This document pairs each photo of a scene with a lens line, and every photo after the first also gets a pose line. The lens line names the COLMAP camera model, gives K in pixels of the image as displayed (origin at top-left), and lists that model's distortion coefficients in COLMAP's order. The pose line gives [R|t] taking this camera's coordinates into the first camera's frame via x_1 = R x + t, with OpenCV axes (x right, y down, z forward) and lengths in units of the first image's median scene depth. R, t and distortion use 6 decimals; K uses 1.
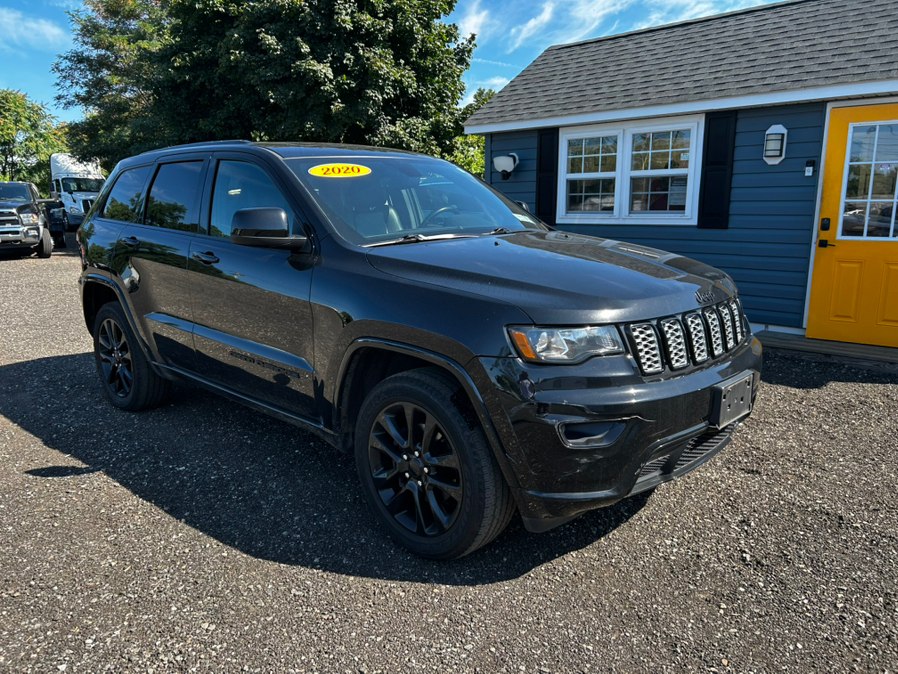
lens RADIAL K [[671.9, 0, 453.6], [0, 671.9, 339.3], [0, 0, 1]] dist [0.004571, 0.002145]
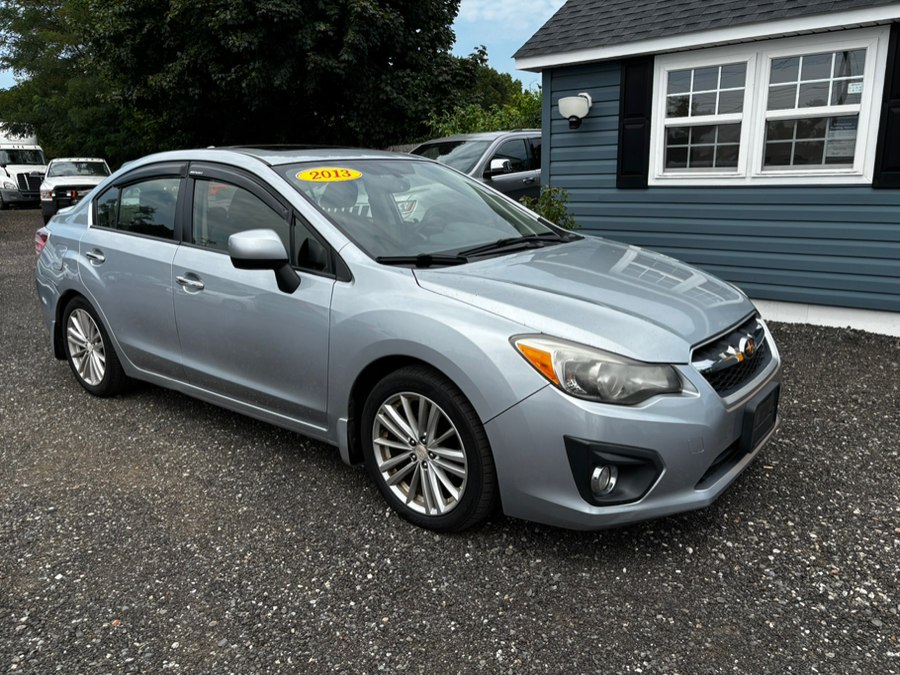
lens RADIAL K [[678.7, 0, 447.5], [0, 678.7, 341.5], [0, 0, 1]] dist [0.000680, 0.002308]
pose [[0.998515, -0.028996, 0.046119, -0.118761], [0.026914, 0.998618, 0.045136, -0.041679], [-0.047364, -0.043828, 0.997916, 0.260546]]
